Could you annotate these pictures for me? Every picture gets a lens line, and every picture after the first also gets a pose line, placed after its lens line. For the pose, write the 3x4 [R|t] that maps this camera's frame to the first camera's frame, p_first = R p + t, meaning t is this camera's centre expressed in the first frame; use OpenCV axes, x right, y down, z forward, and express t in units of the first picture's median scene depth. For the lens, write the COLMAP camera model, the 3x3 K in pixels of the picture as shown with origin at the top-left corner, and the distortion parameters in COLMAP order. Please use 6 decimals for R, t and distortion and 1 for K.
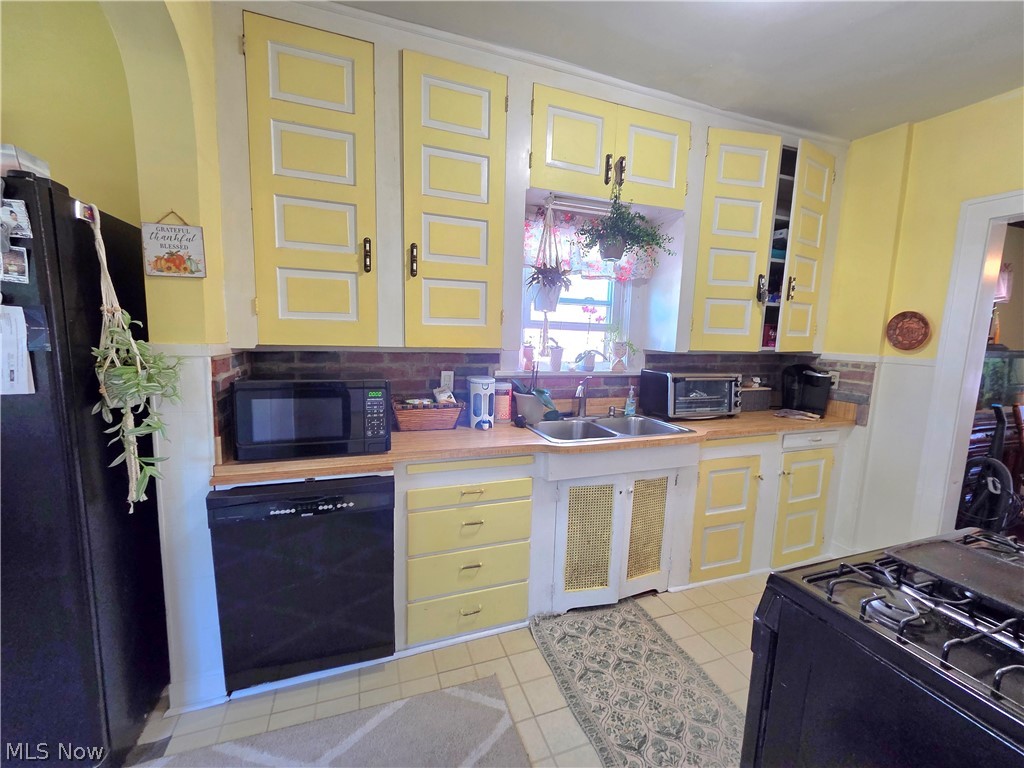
lens RADIAL K [[419.6, 0, 512.0], [0, 419.6, 384.0], [0, 0, 1]] dist [-0.002015, 0.000079]
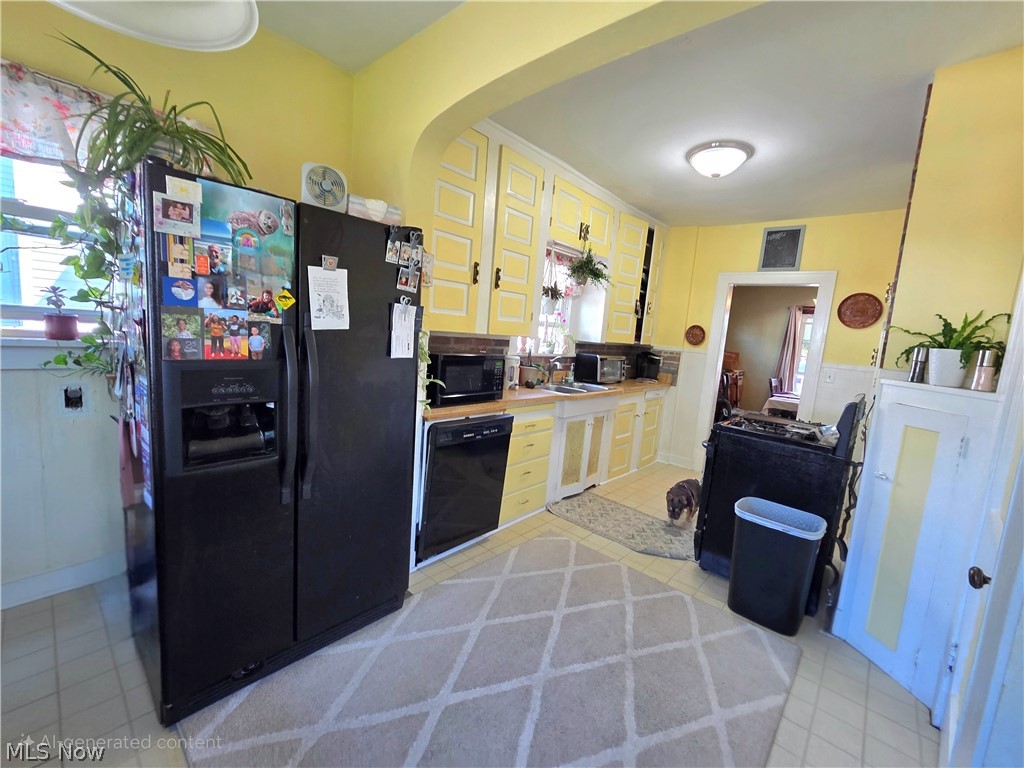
lens RADIAL K [[419.6, 0, 512.0], [0, 419.6, 384.0], [0, 0, 1]] dist [-0.002015, 0.000079]
pose [[0.881775, -0.017738, 0.471337, -0.797690], [0.004733, 0.999575, 0.028764, 0.042514], [-0.471647, -0.023132, 0.881484, -0.342594]]
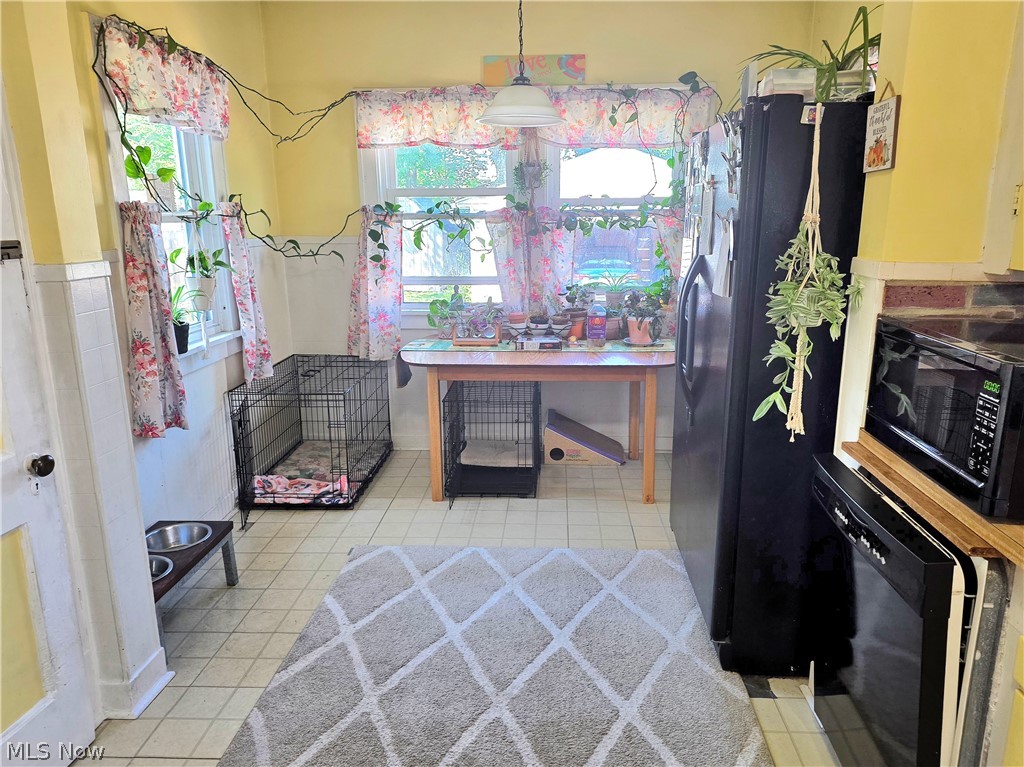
lens RADIAL K [[712.7, 0, 512.0], [0, 712.7, 383.5], [0, 0, 1]] dist [0.124174, -0.122693]
pose [[-0.404403, 0.195048, -0.893540, 0.445458], [-0.114637, 0.958479, 0.261106, -0.094040], [0.907368, 0.208024, -0.365252, 0.616353]]
